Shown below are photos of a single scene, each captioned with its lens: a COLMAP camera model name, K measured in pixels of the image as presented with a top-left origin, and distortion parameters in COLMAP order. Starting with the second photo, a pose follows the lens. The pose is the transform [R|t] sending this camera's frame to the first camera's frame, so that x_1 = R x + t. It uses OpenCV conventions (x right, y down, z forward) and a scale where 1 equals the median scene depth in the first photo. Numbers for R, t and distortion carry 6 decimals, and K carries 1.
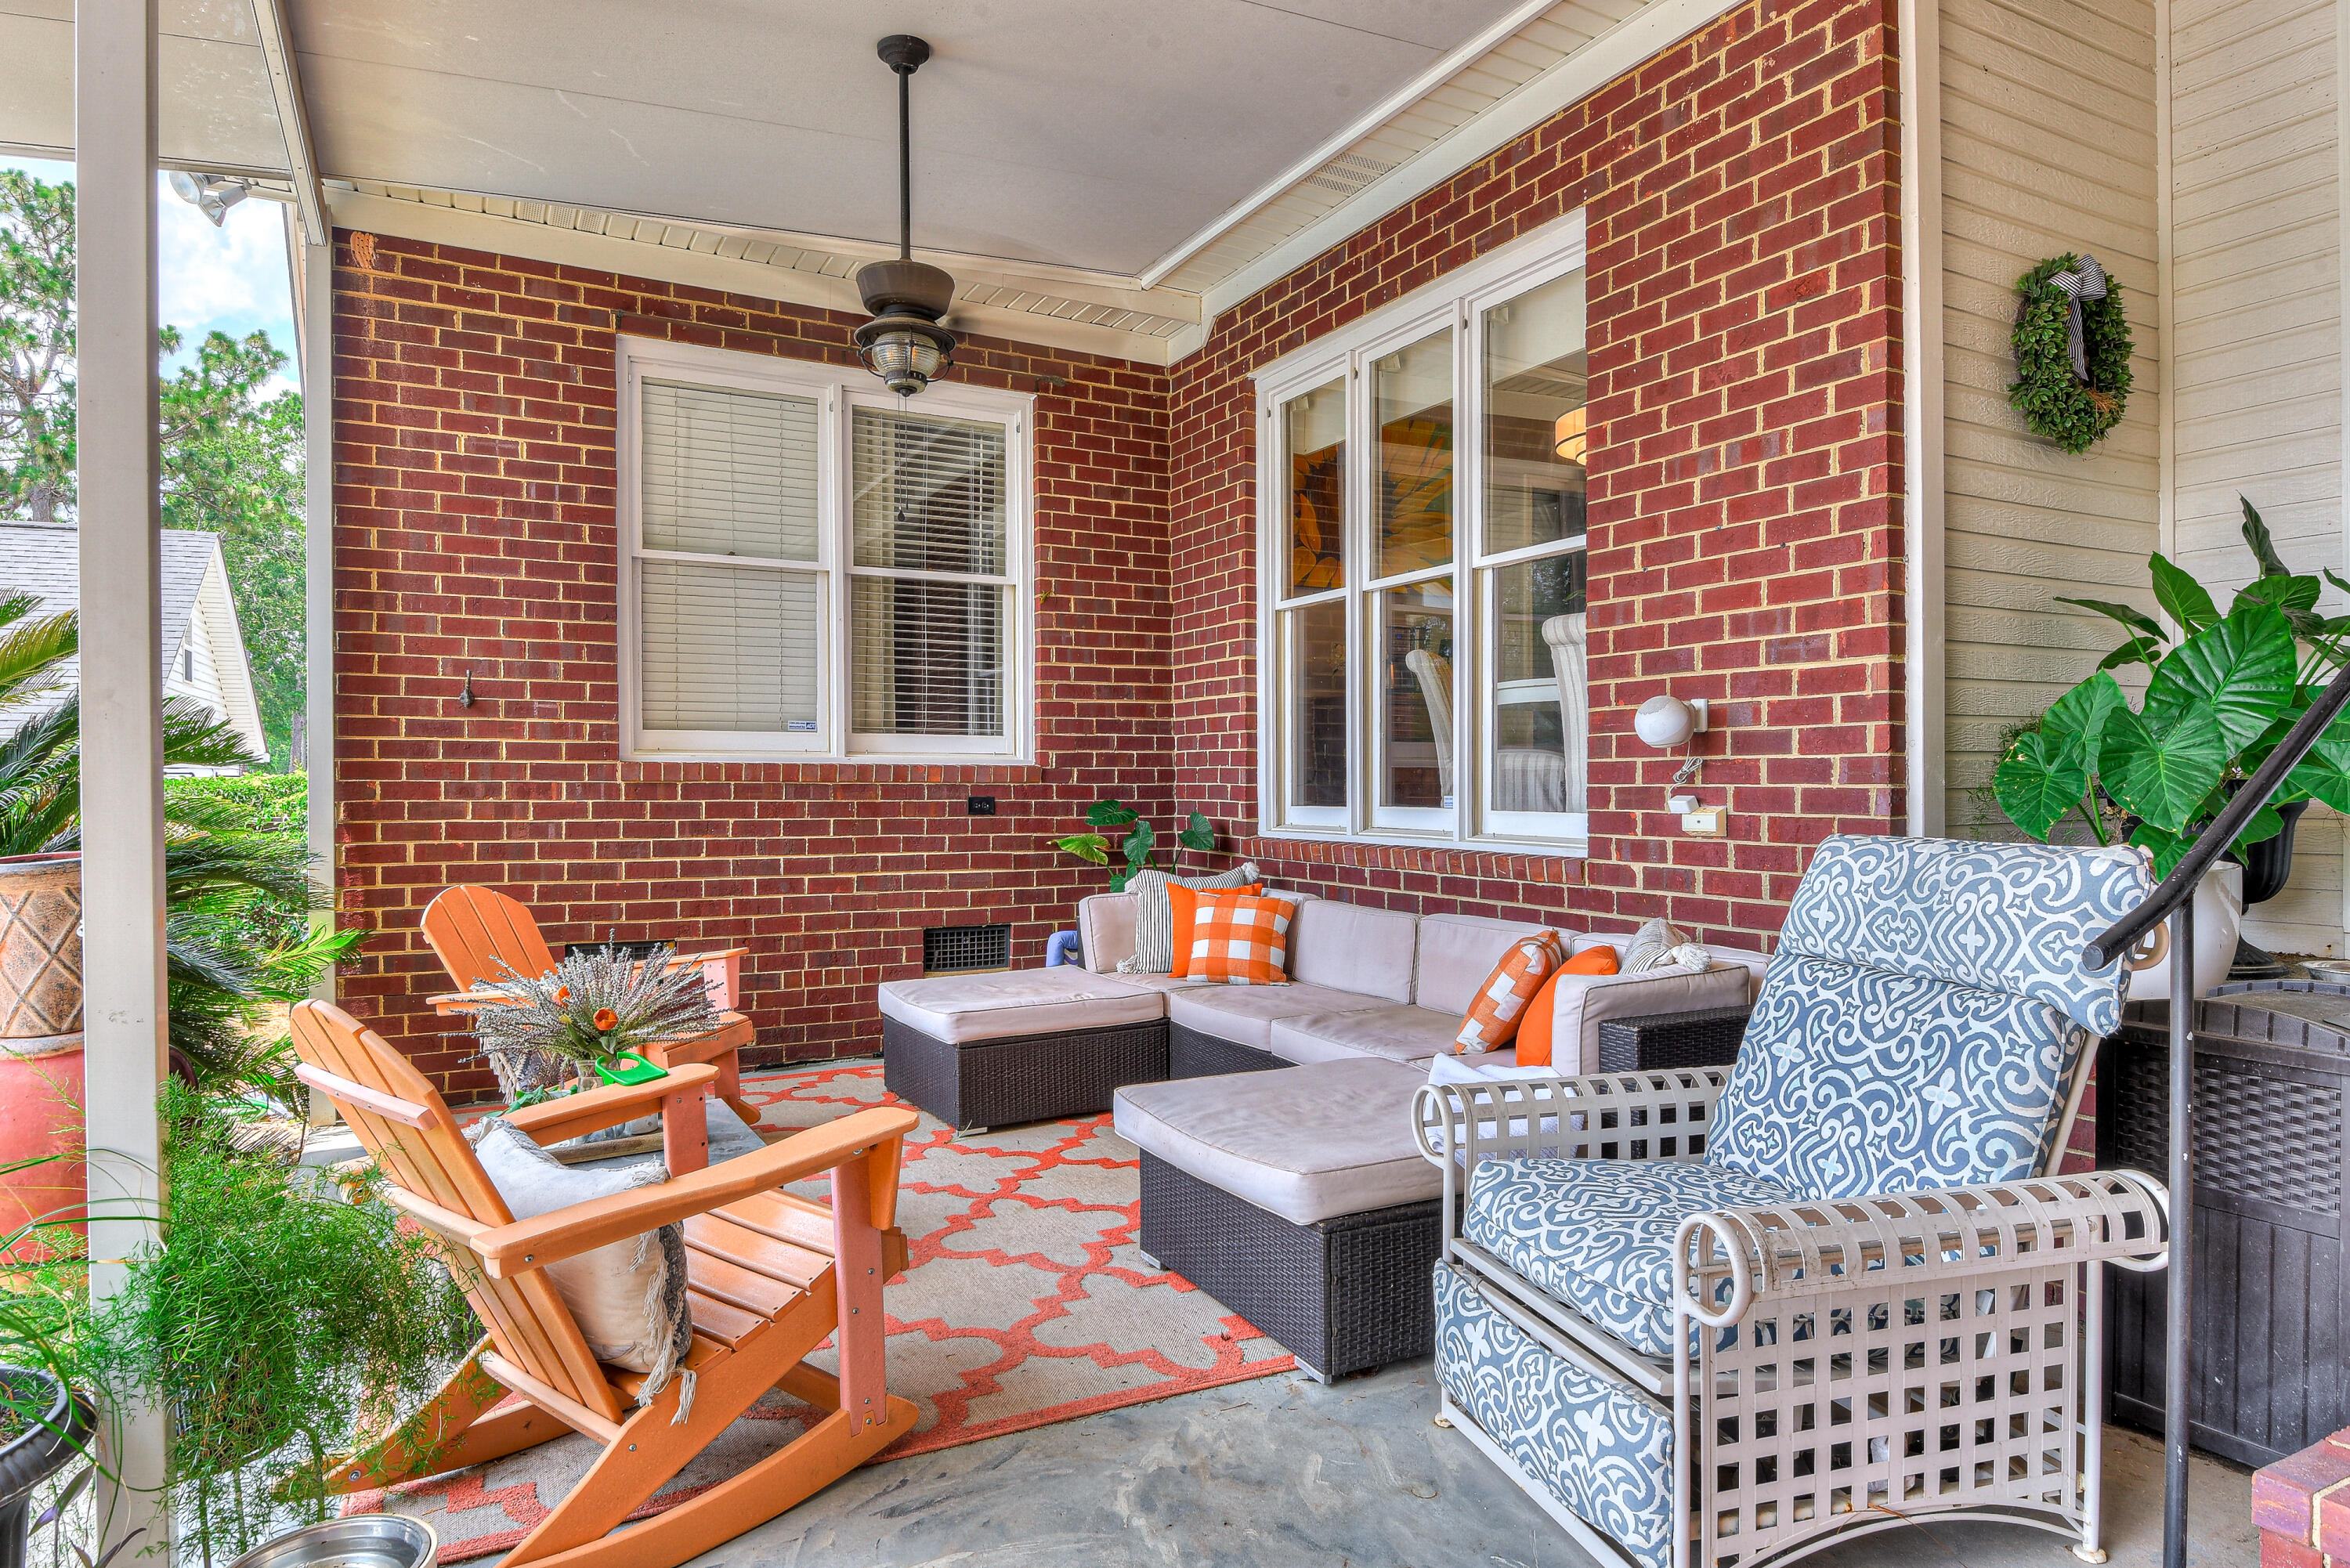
lens RADIAL K [[1376.2, 0, 1175.0], [0, 1376.2, 784.0], [0, 0, 1]] dist [-0.000473, -0.000094]
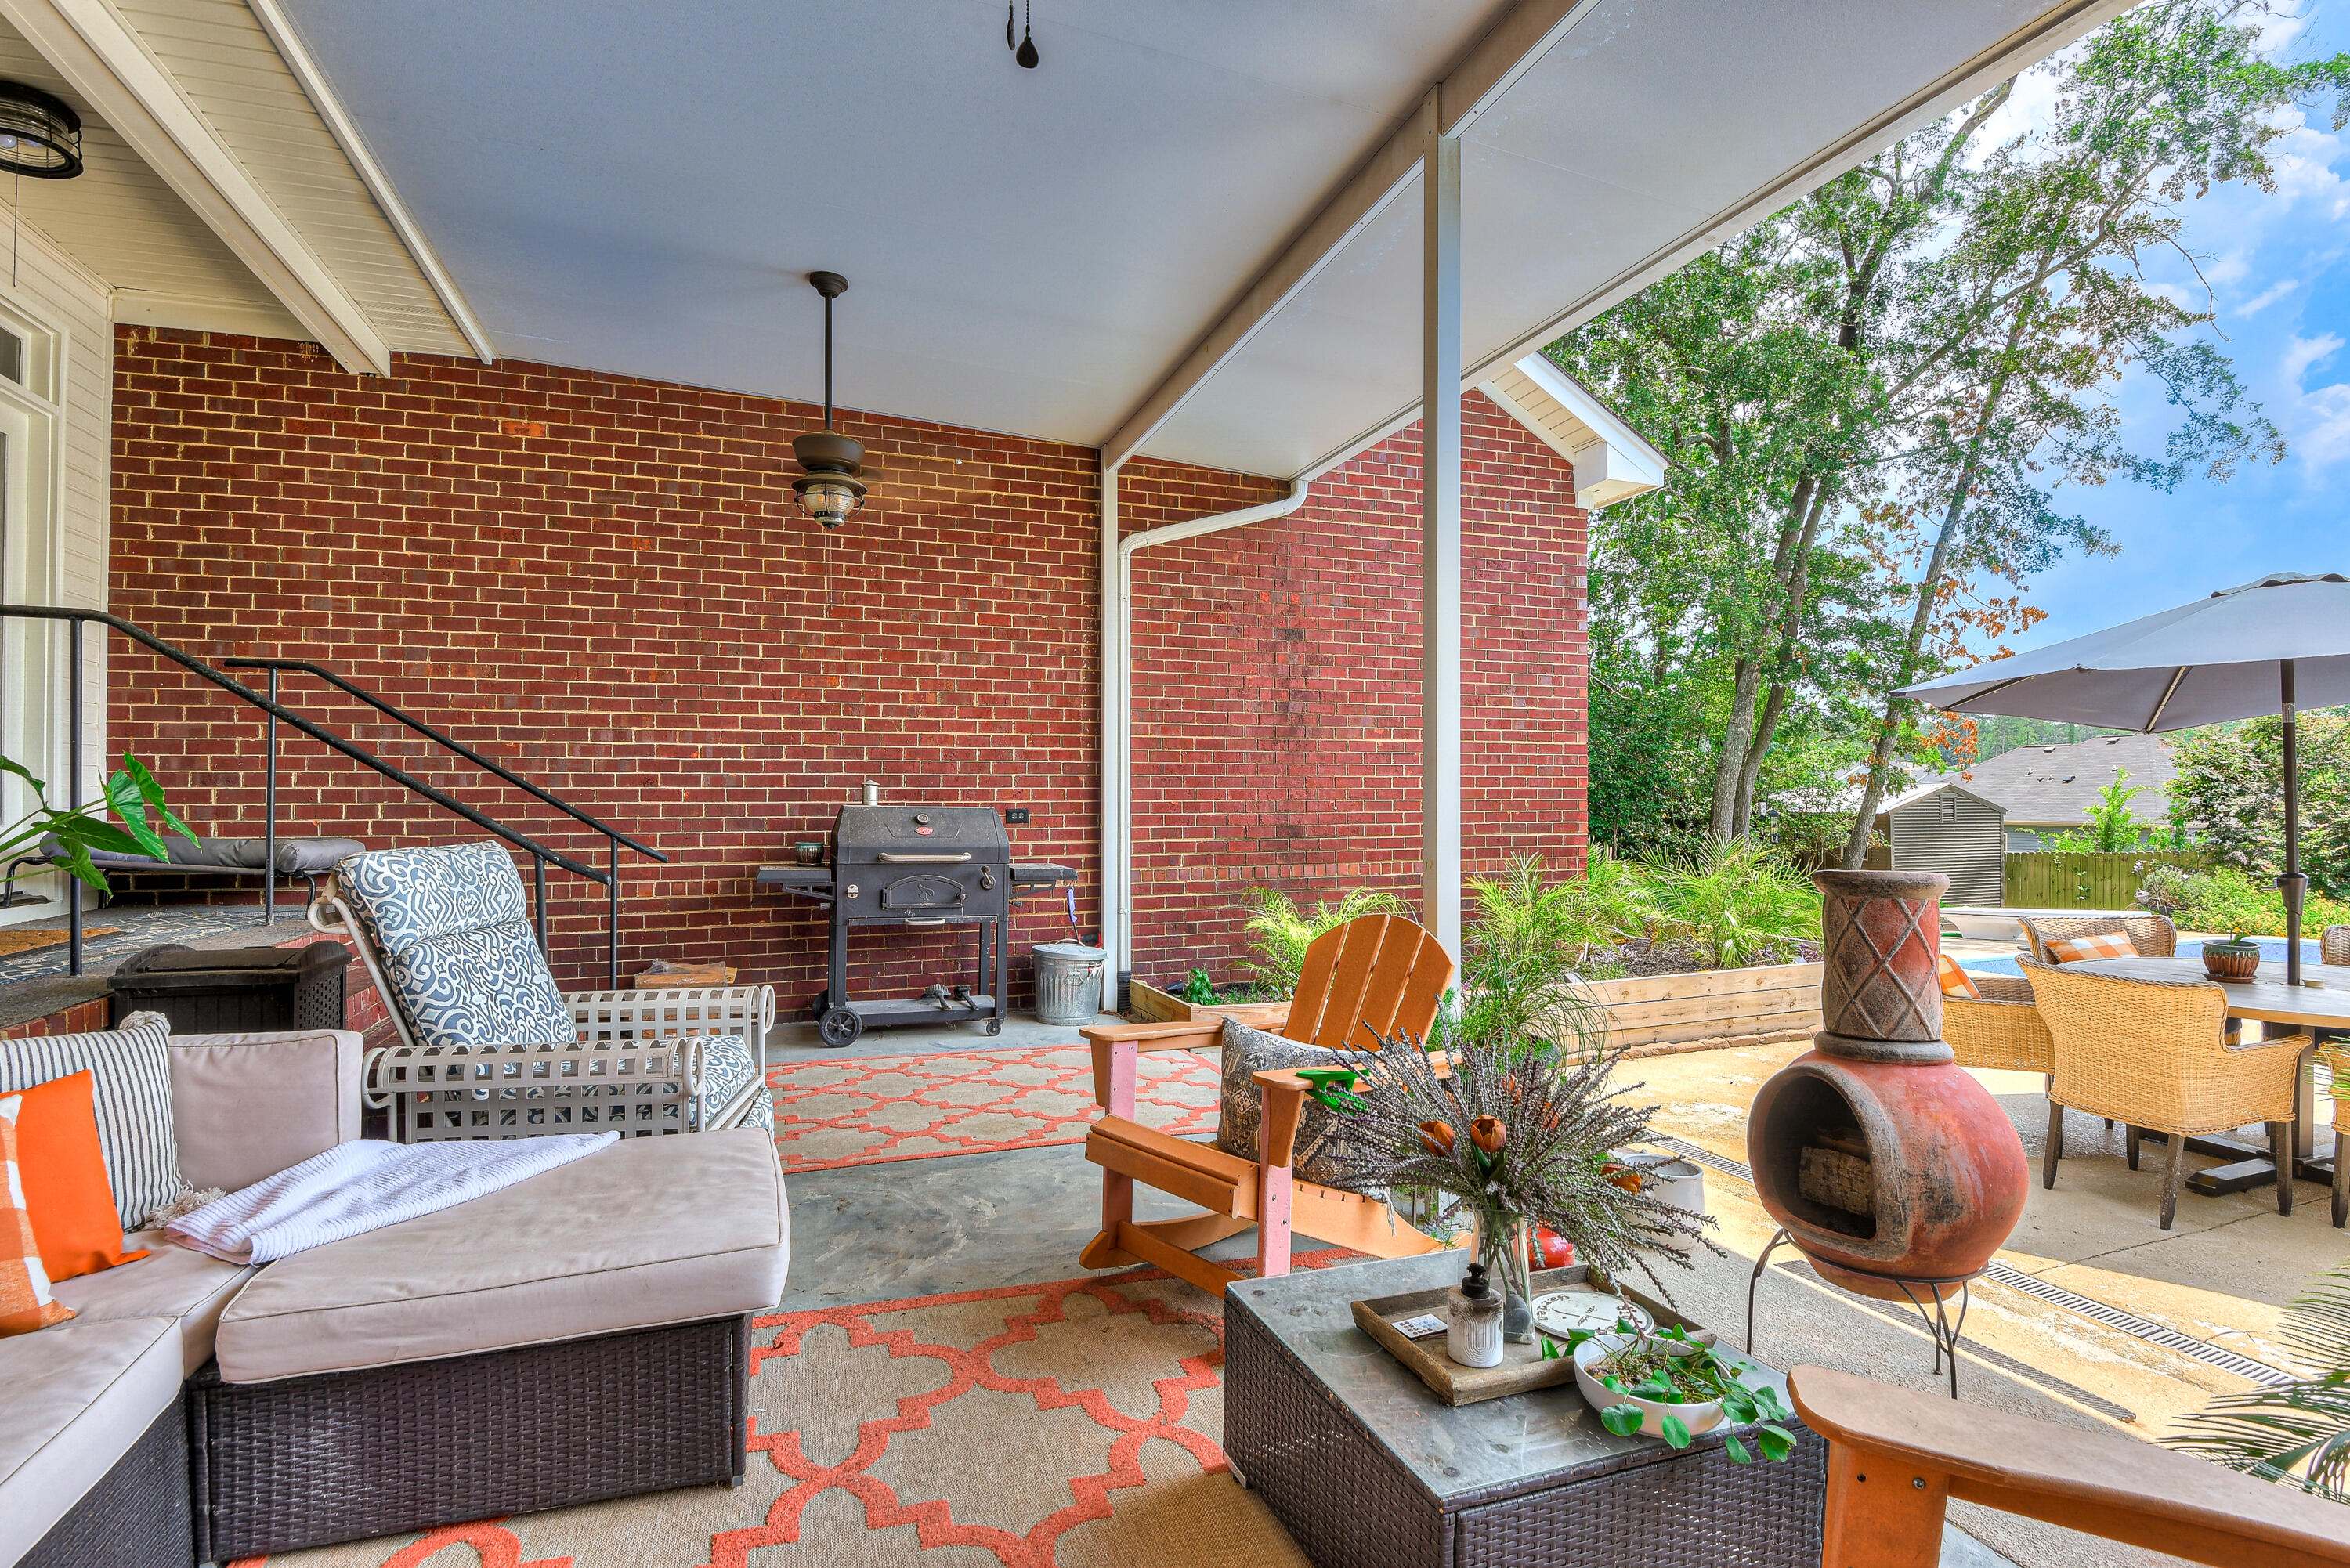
lens RADIAL K [[1158.8, 0, 1175.0], [0, 1158.8, 784.0], [0, 0, 1]] dist [-0.000034, -0.000009]
pose [[-0.988171, 0.008555, 0.153115, -0.473656], [0.007857, 0.999956, -0.005164, -0.017337], [-0.153152, -0.003899, -0.988195, 2.178254]]
